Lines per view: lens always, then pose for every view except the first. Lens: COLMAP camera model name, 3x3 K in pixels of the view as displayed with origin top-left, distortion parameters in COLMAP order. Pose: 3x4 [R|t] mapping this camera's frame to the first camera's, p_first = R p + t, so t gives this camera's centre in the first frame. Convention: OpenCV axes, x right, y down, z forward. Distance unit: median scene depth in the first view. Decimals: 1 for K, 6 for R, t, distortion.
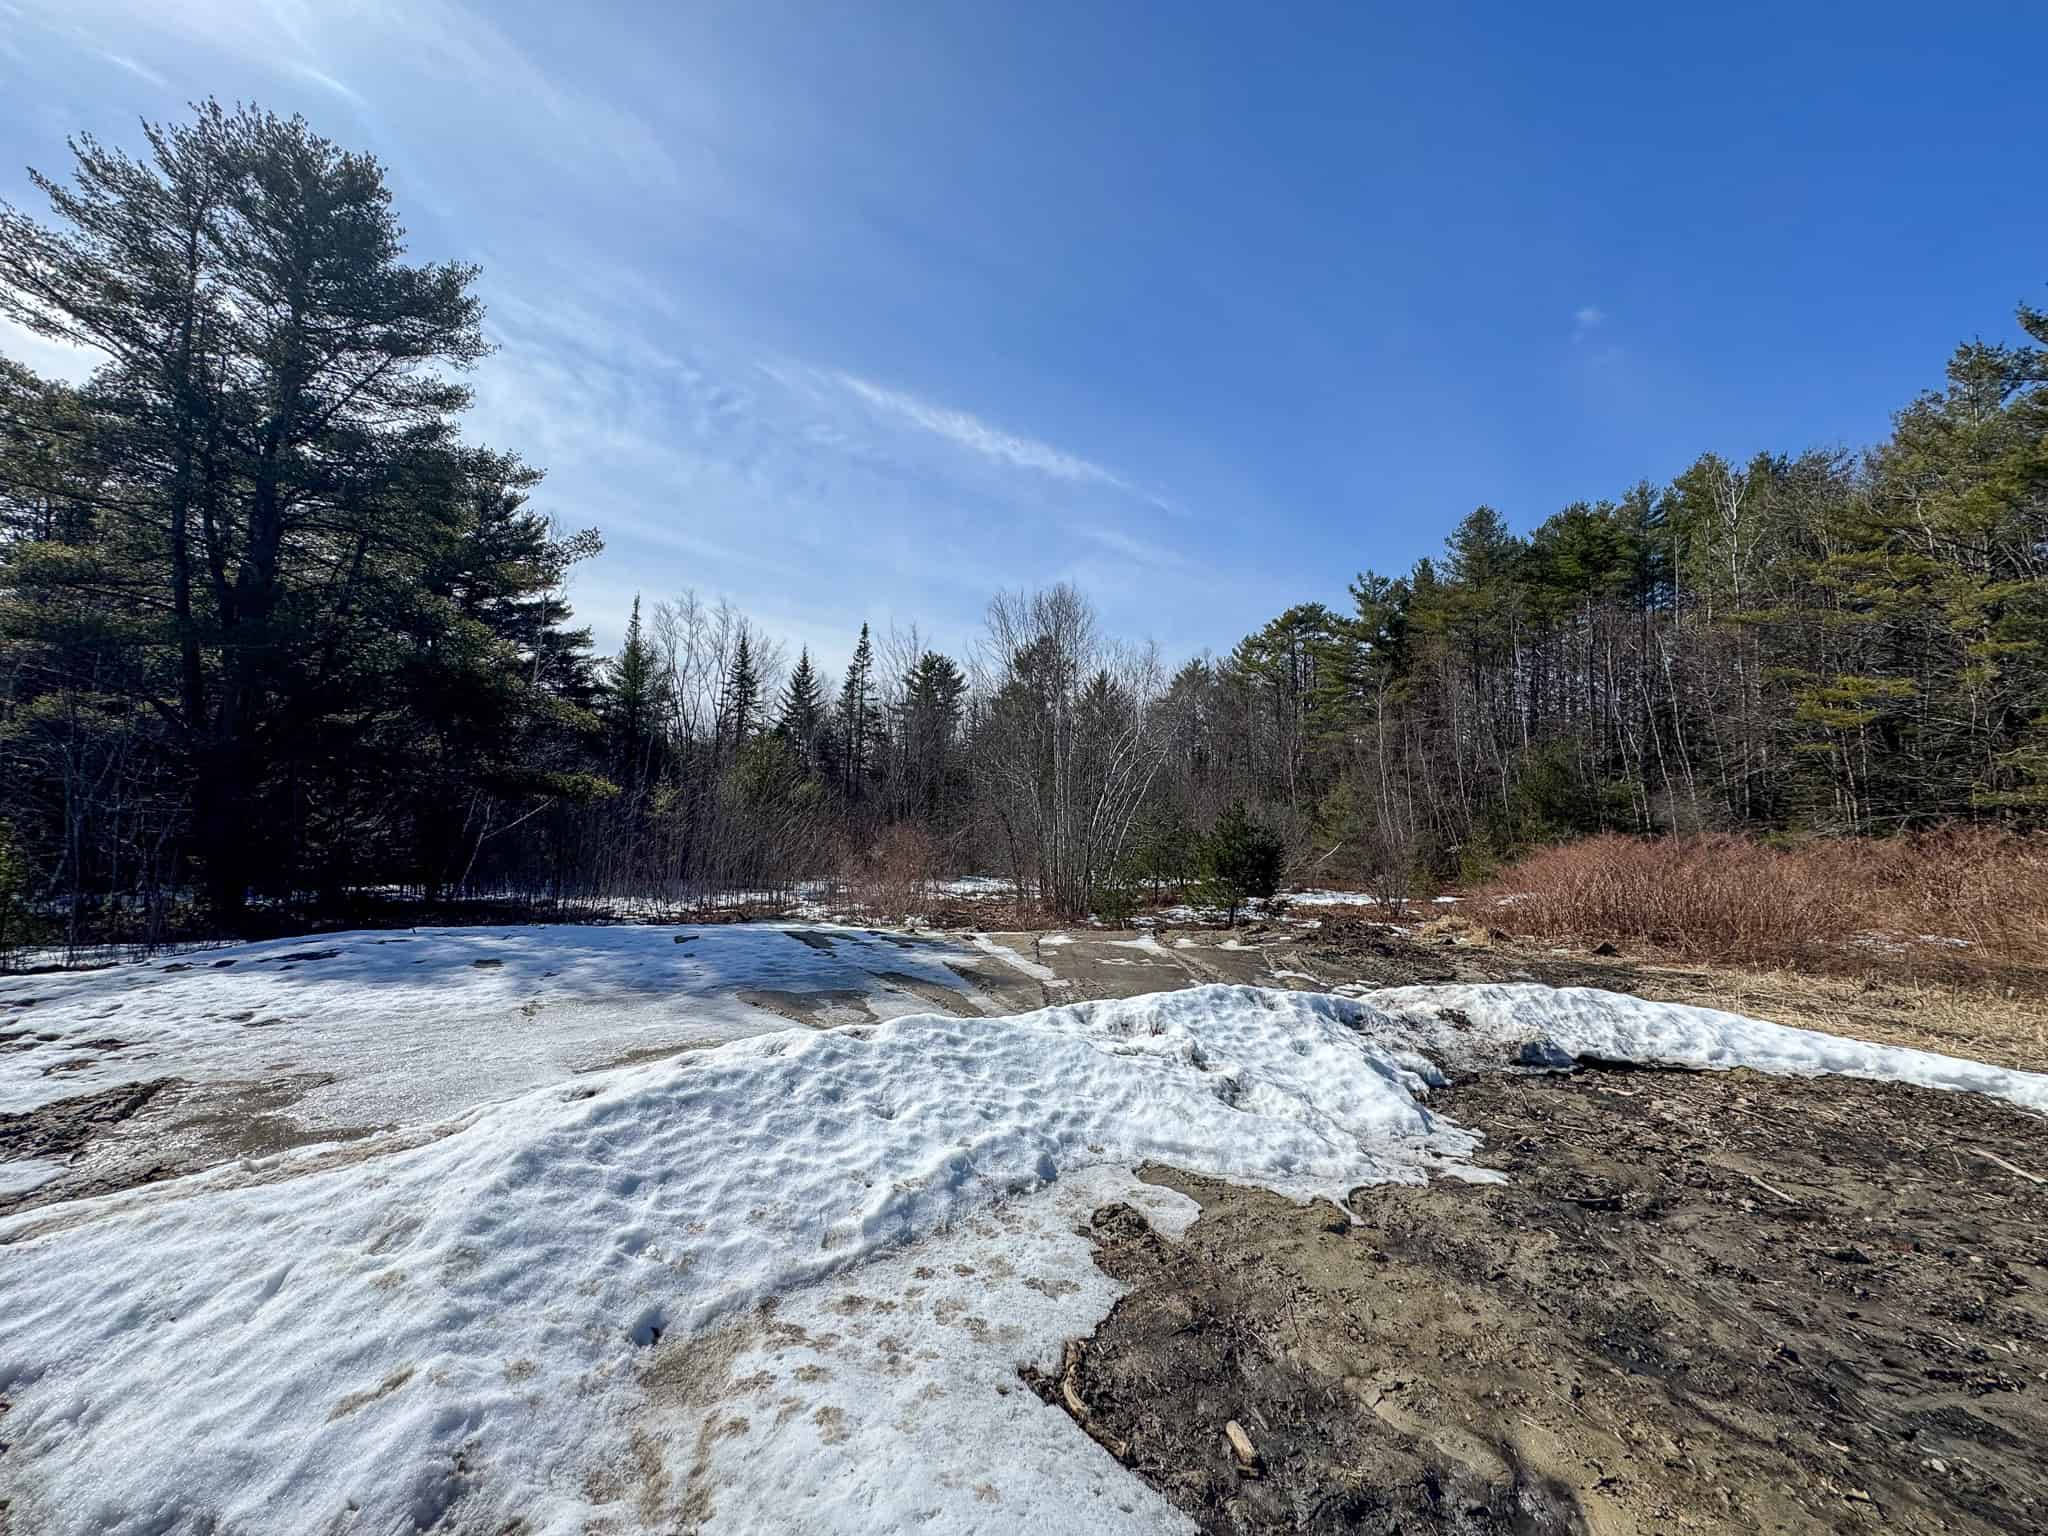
lens RADIAL K [[809.2, 0, 1023.5], [0, 809.2, 764.6], [0, 0, 1]] dist [-0.001387, 0.000152]
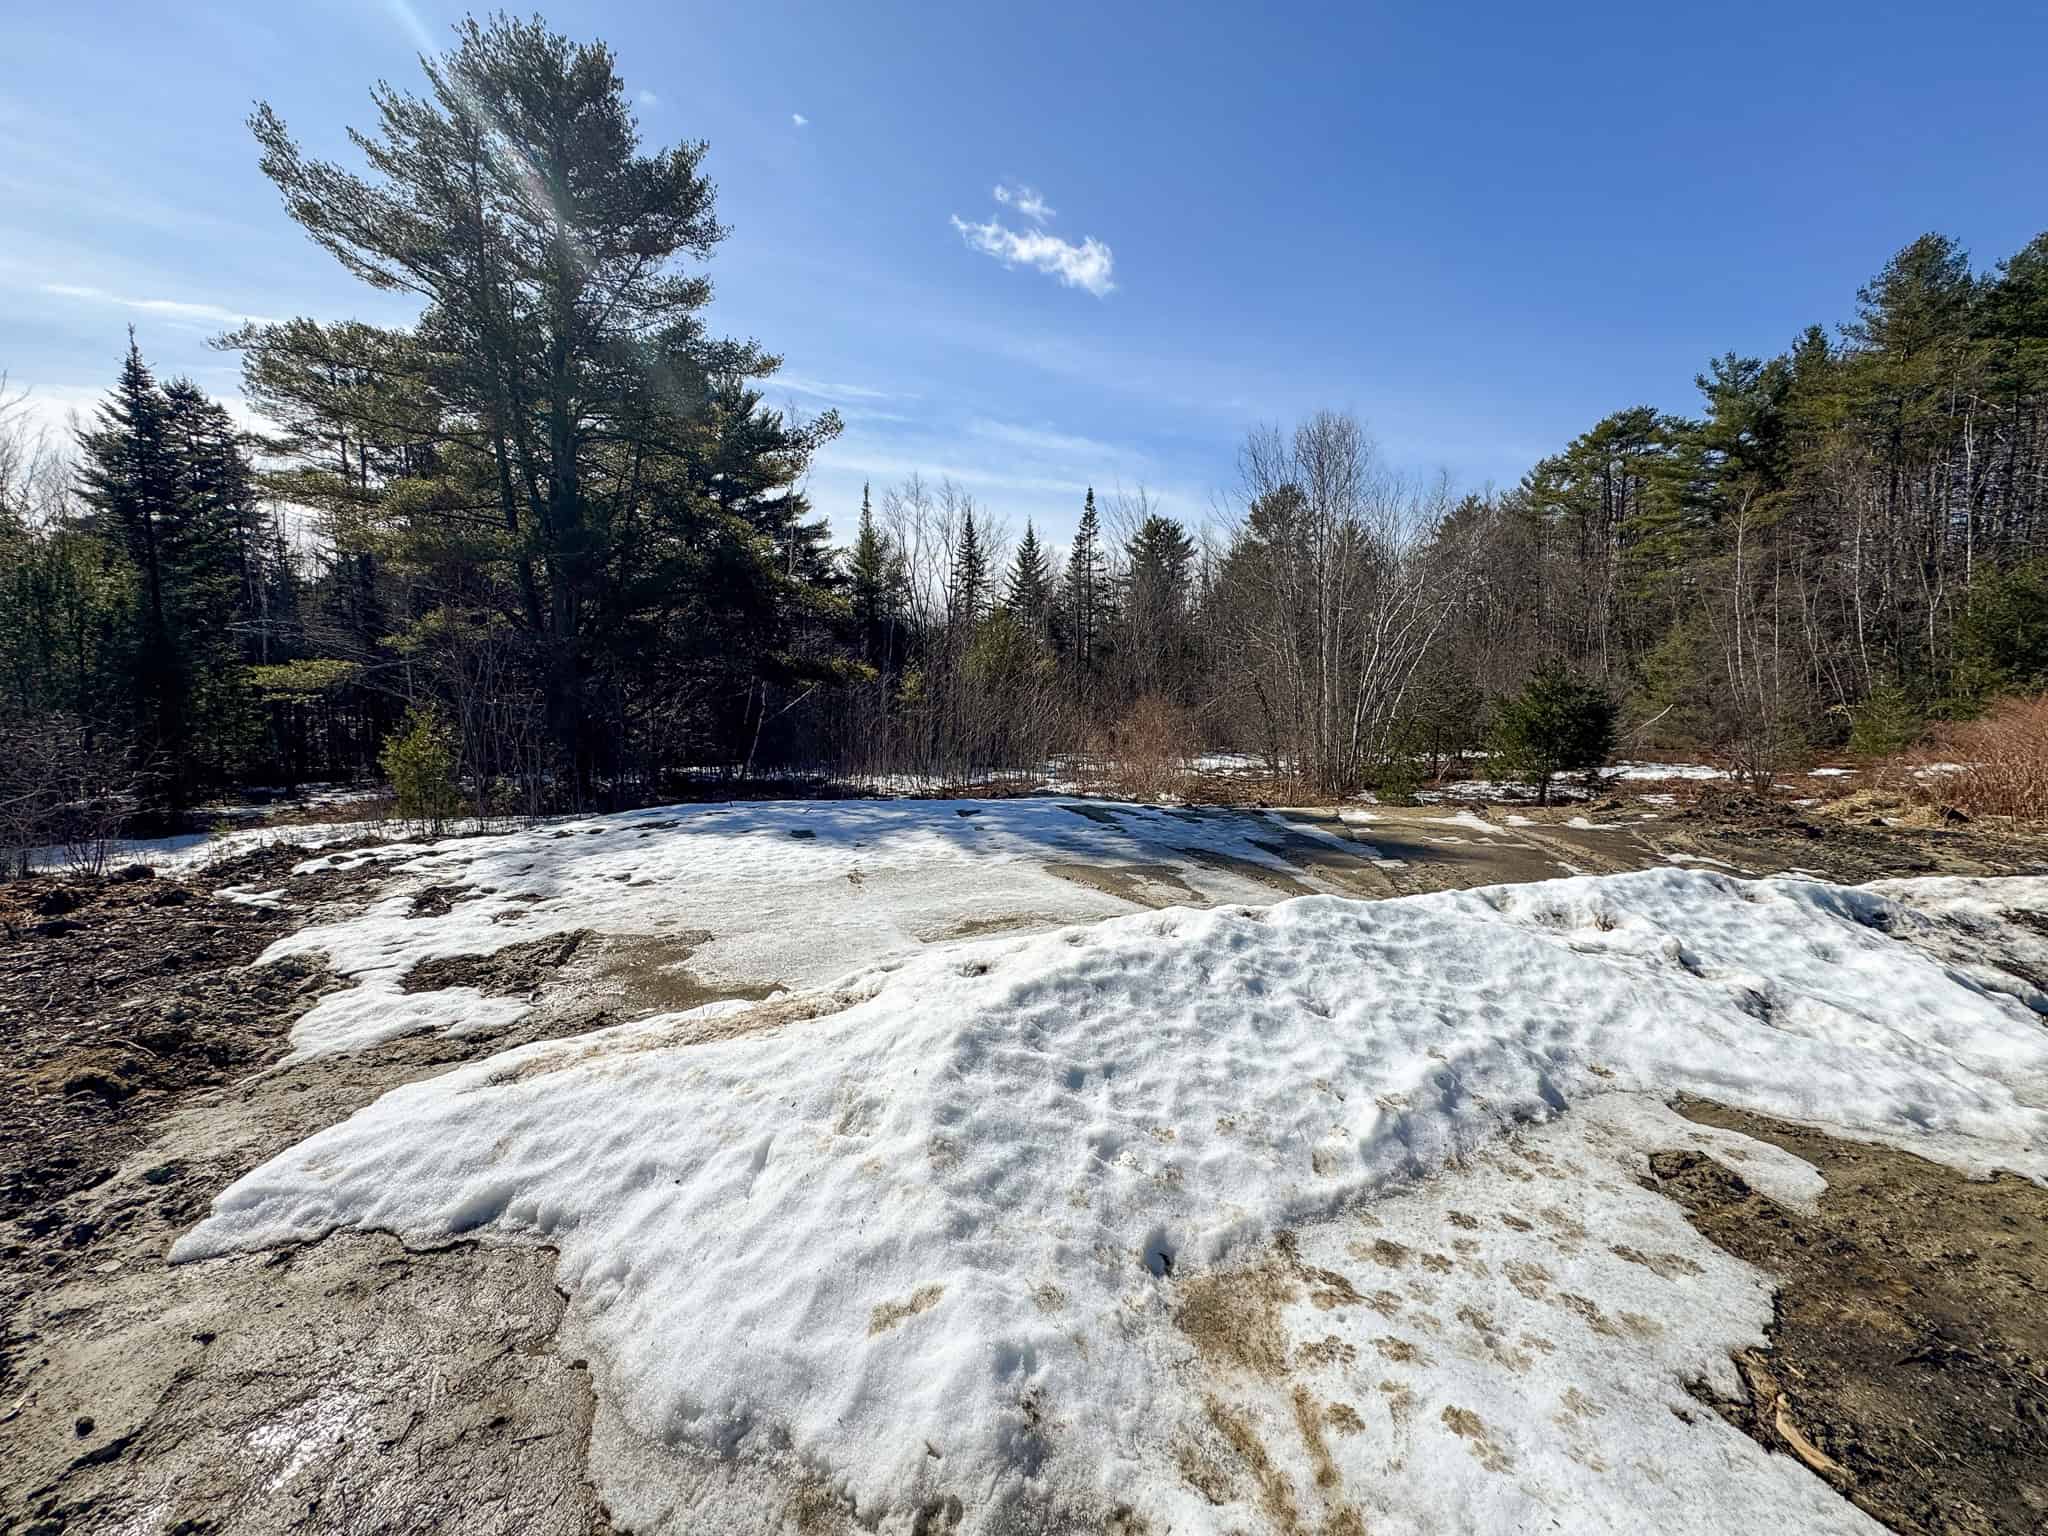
lens RADIAL K [[827.8, 0, 1020.7], [0, 827.8, 766.1], [0, 0, 1]] dist [-0.000886, 0.000043]
pose [[0.963546, -0.010493, -0.267336, -0.184492], [0.050283, 0.988527, 0.142431, 0.036676], [0.262775, -0.150681, 0.953019, 0.114728]]
